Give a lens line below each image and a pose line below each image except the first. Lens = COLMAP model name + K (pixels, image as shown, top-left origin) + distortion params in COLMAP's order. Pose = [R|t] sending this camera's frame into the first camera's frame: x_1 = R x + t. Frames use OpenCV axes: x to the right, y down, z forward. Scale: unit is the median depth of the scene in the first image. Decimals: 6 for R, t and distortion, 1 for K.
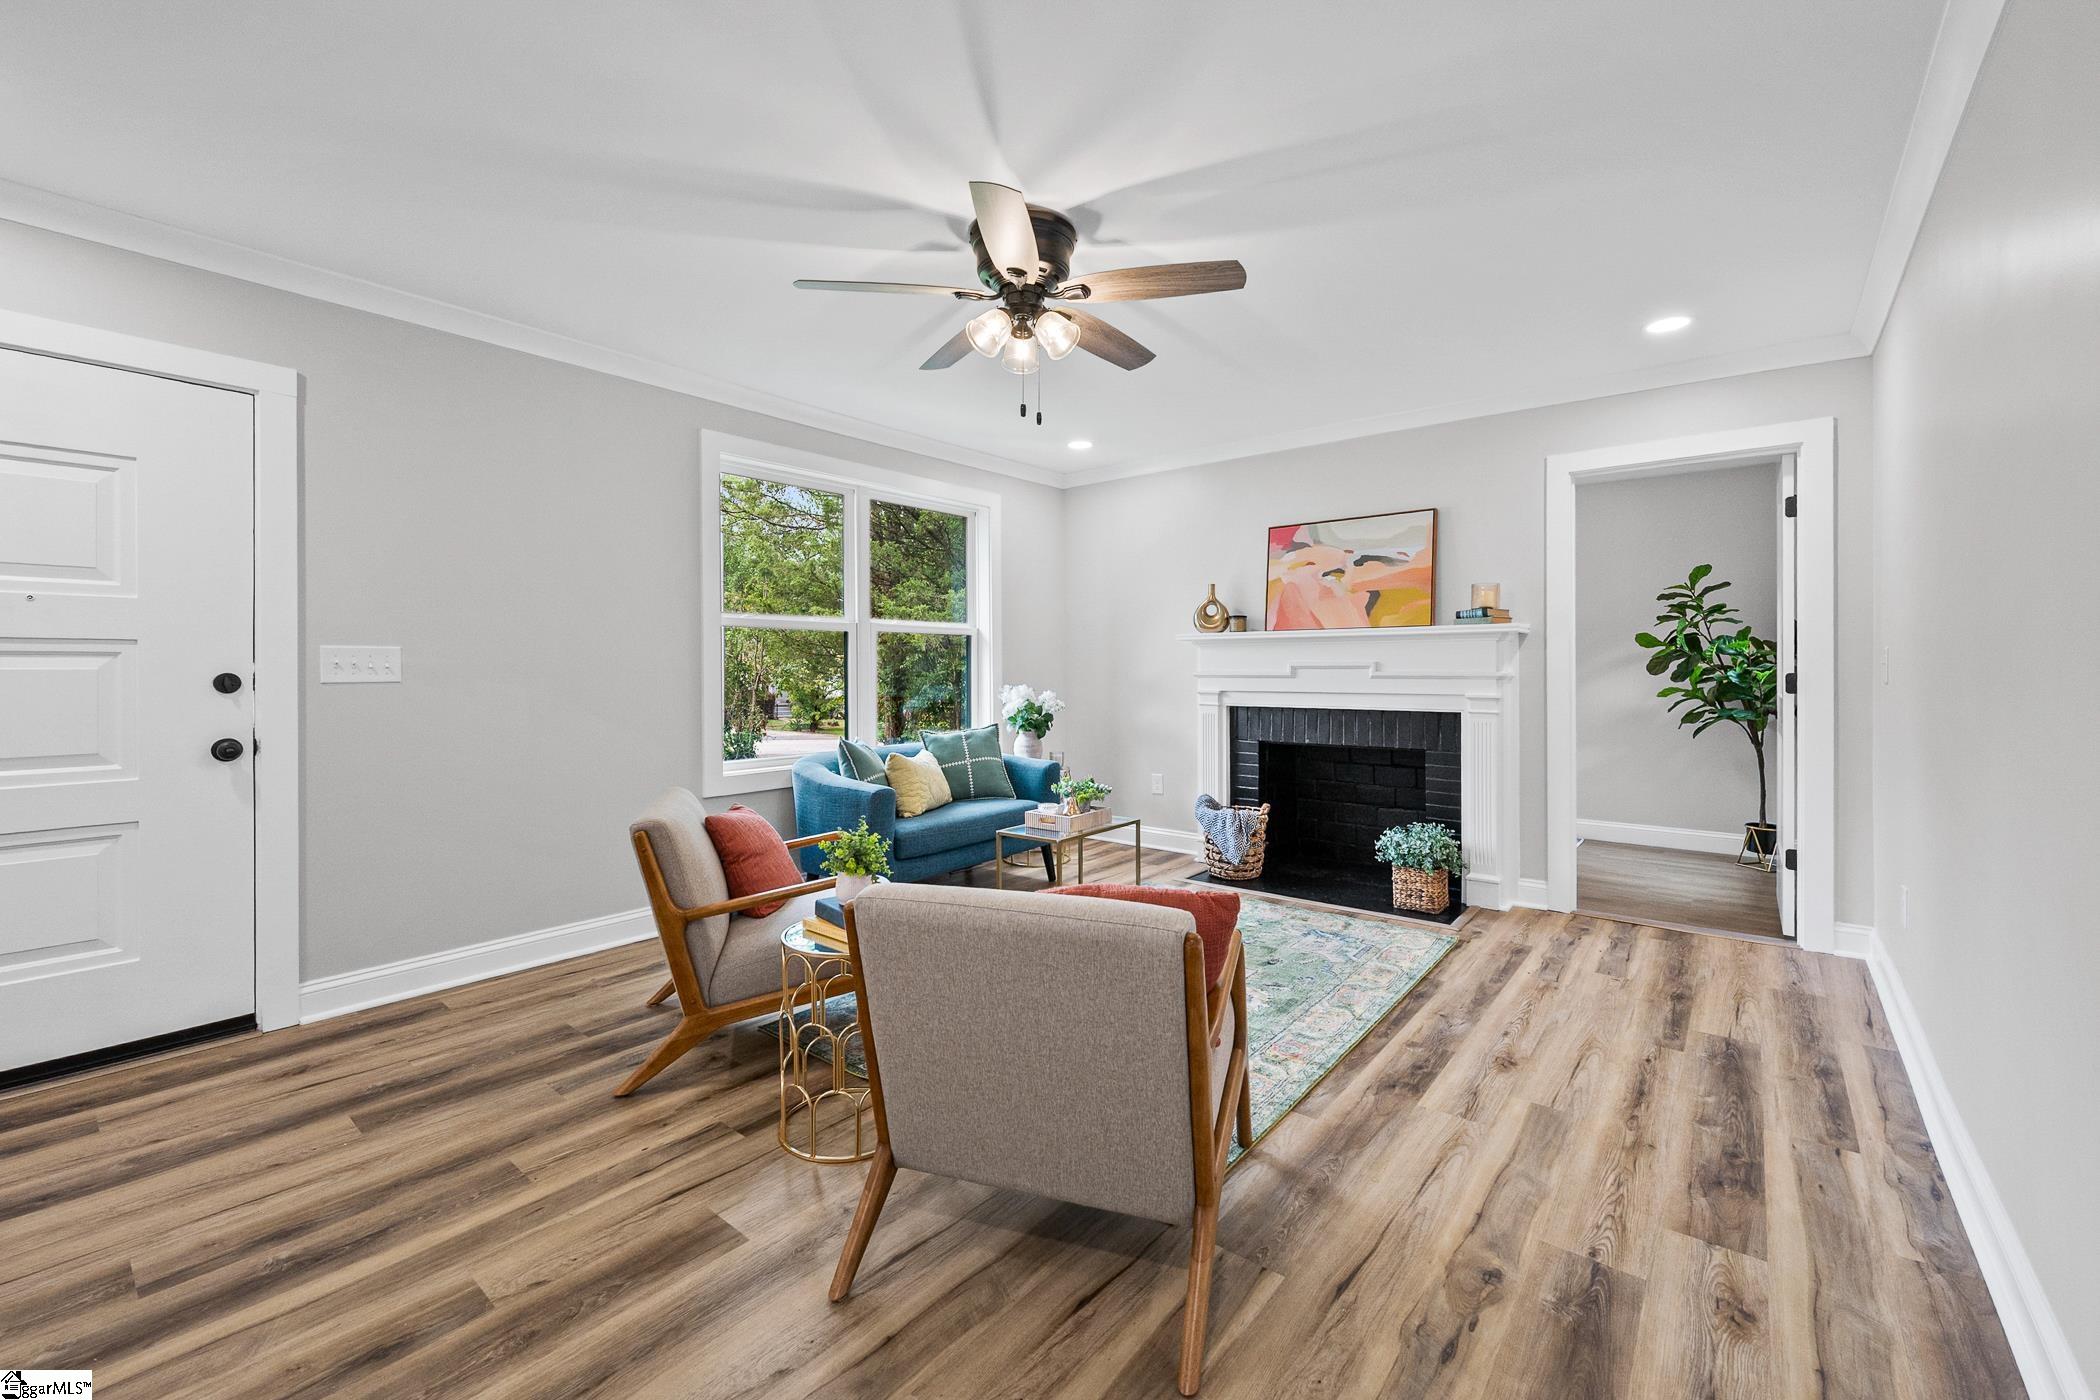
lens RADIAL K [[858.3, 0, 1058.0], [0, 858.3, 666.3], [0, 0, 1]] dist [-0.001042, -0.000081]
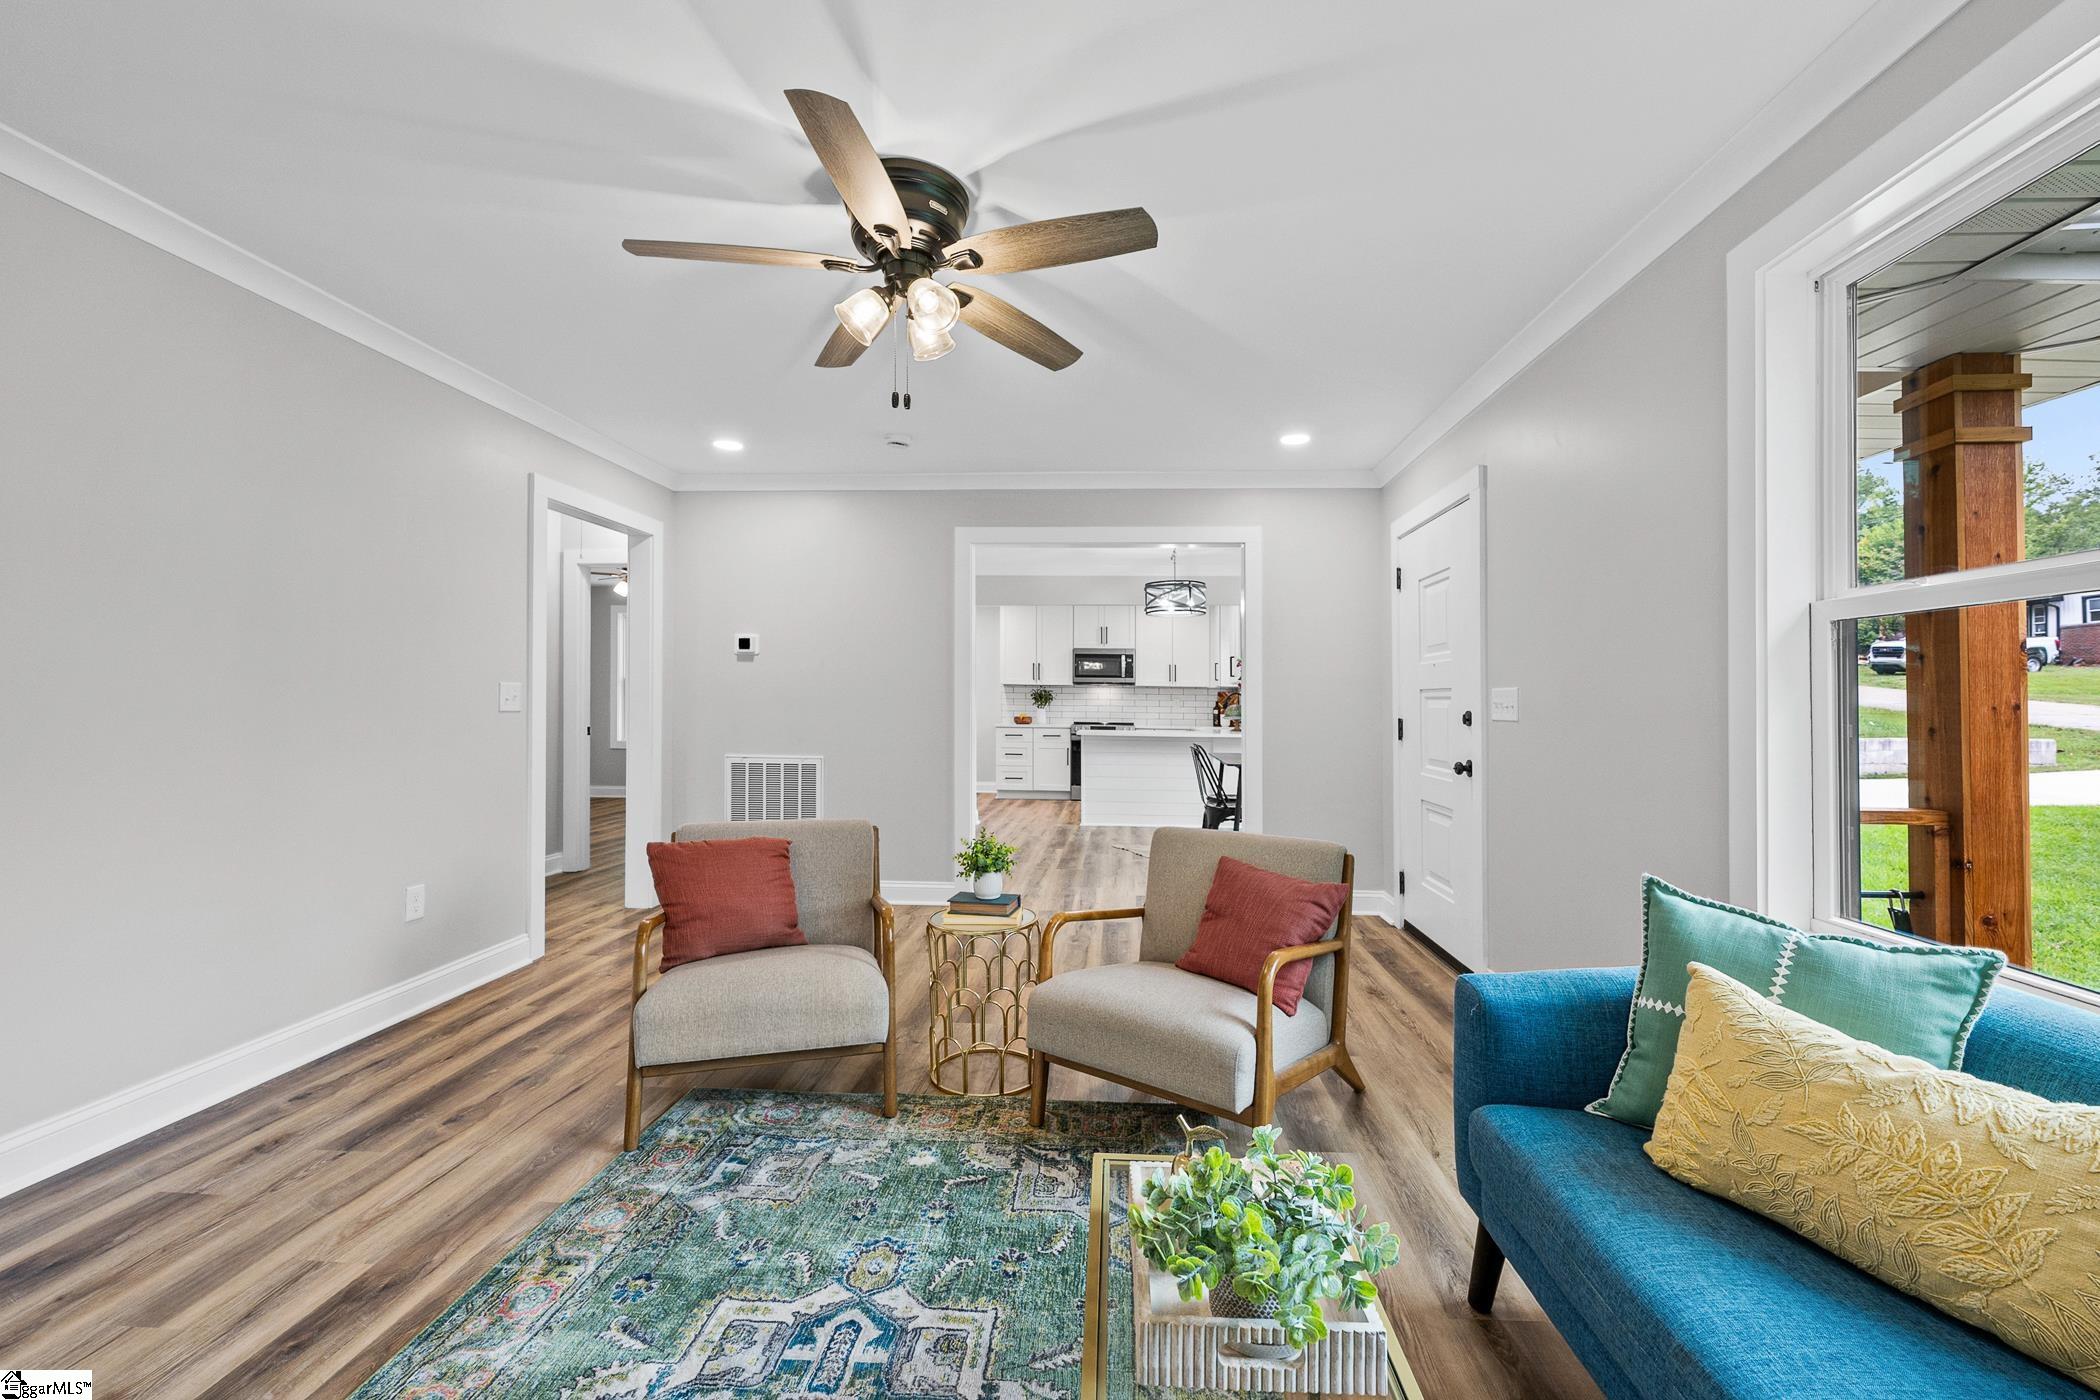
lens RADIAL K [[845.3, 0, 1075.7], [0, 845.3, 696.8], [0, 0, 1]] dist [-0.000324, -0.000021]
pose [[-0.809758, -0.010839, -0.586663, 0.204431], [-0.007857, 0.999940, -0.007631, 0.000267], [0.586711, -0.001570, -0.809795, 1.130265]]
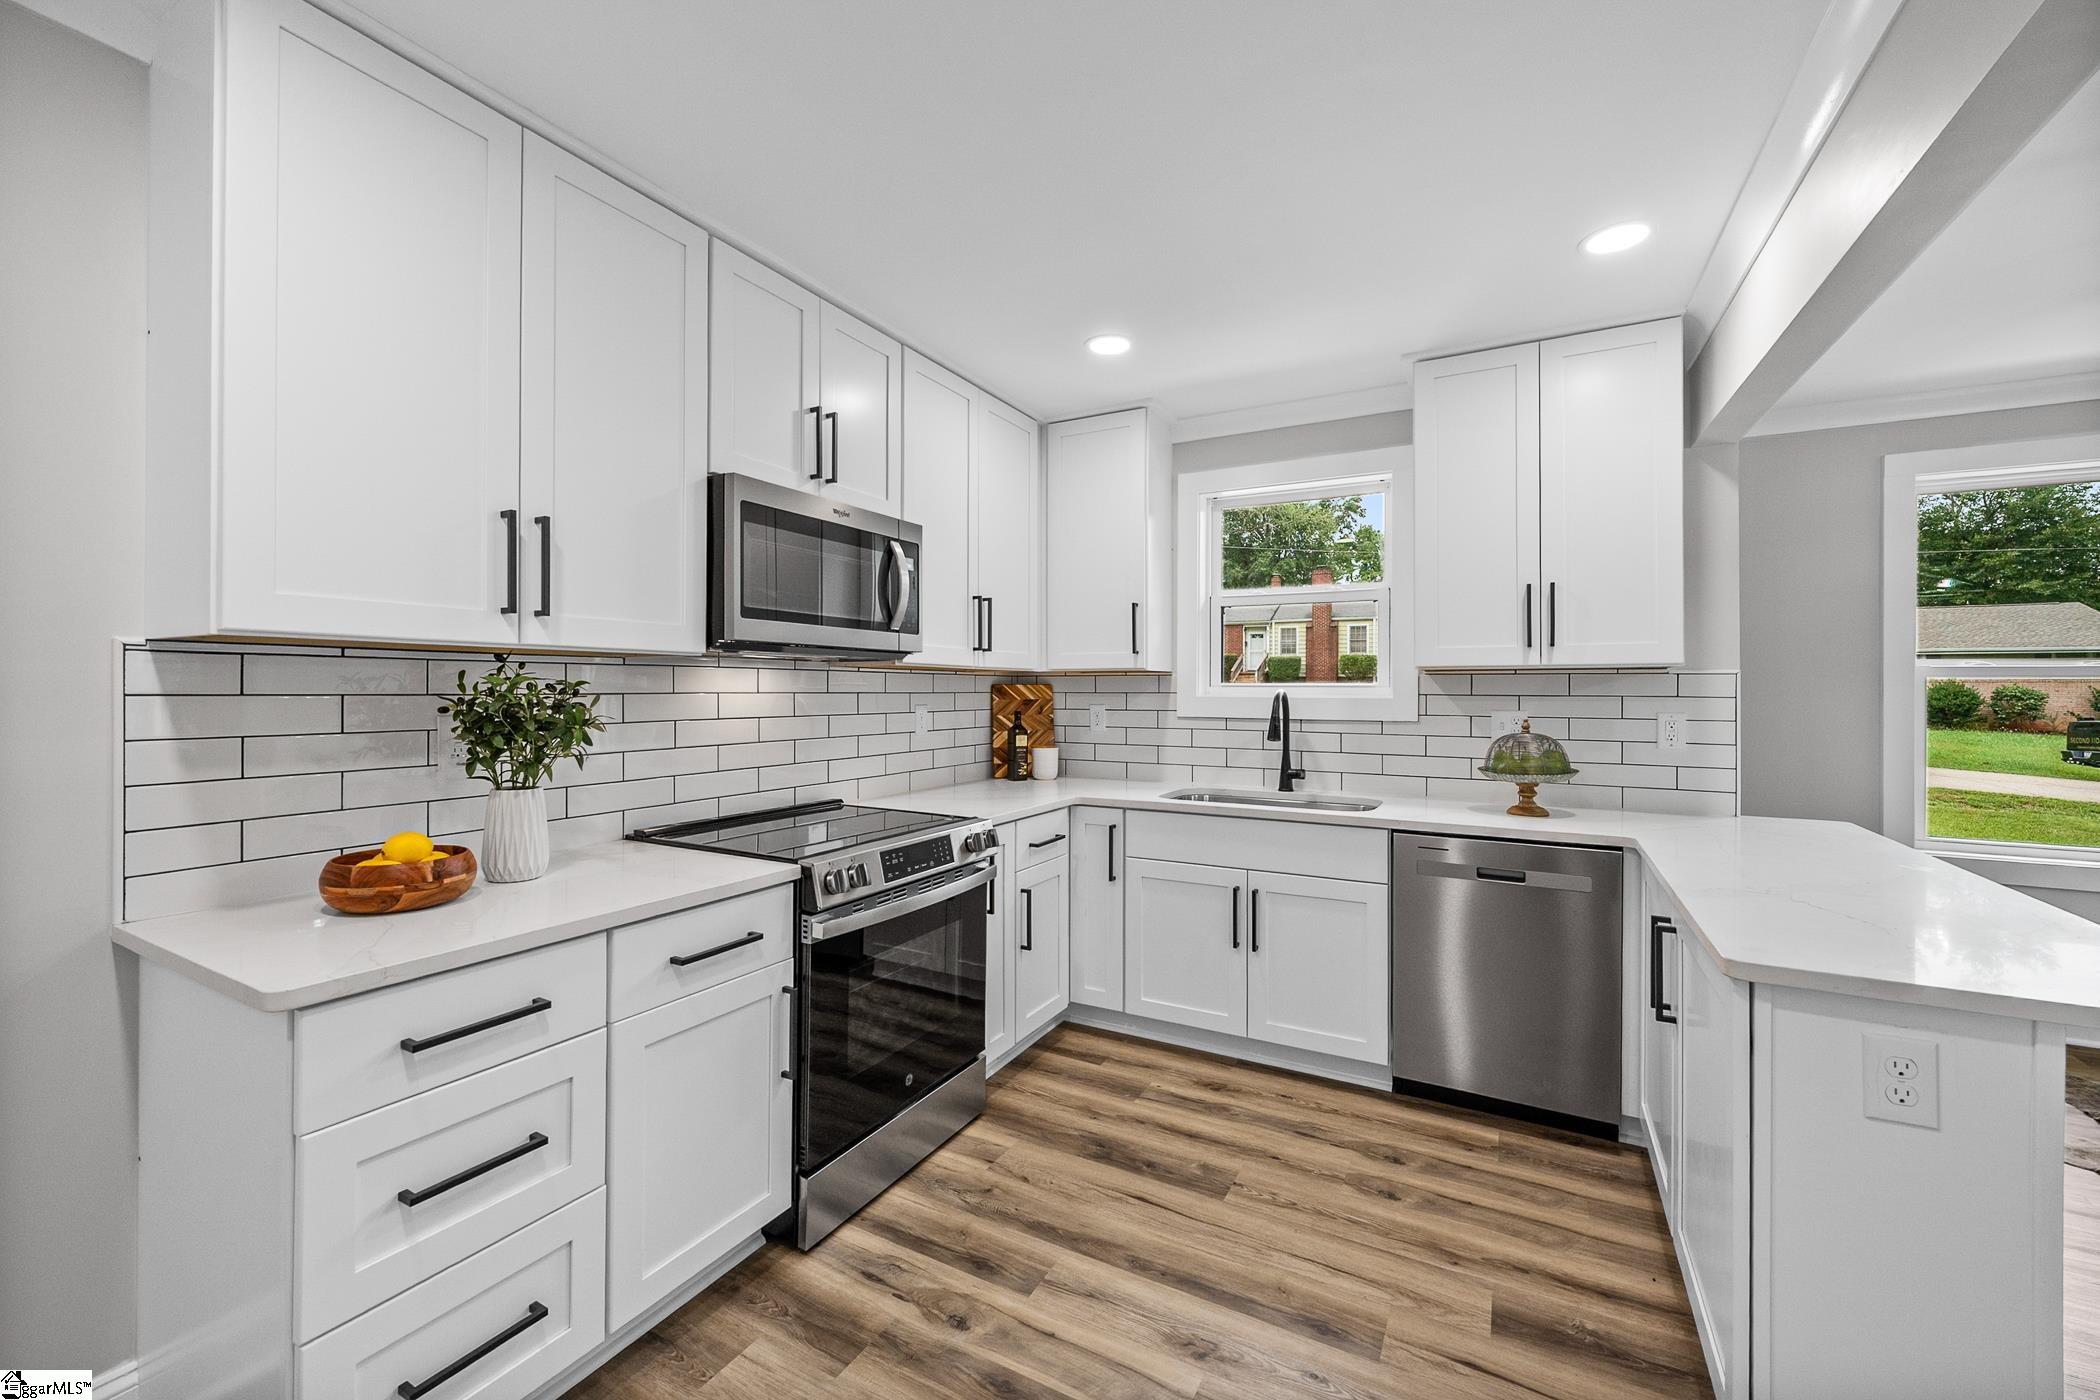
lens RADIAL K [[847.0, 0, 1048.5], [0, 847.0, 682.4], [0, 0, 1]] dist [-0.001156, -0.000075]
pose [[0.174692, -0.003097, -0.984618, -0.761789], [-0.001393, 0.999993, -0.003393, -0.037080], [0.984622, 0.001964, 0.174686, -0.868202]]
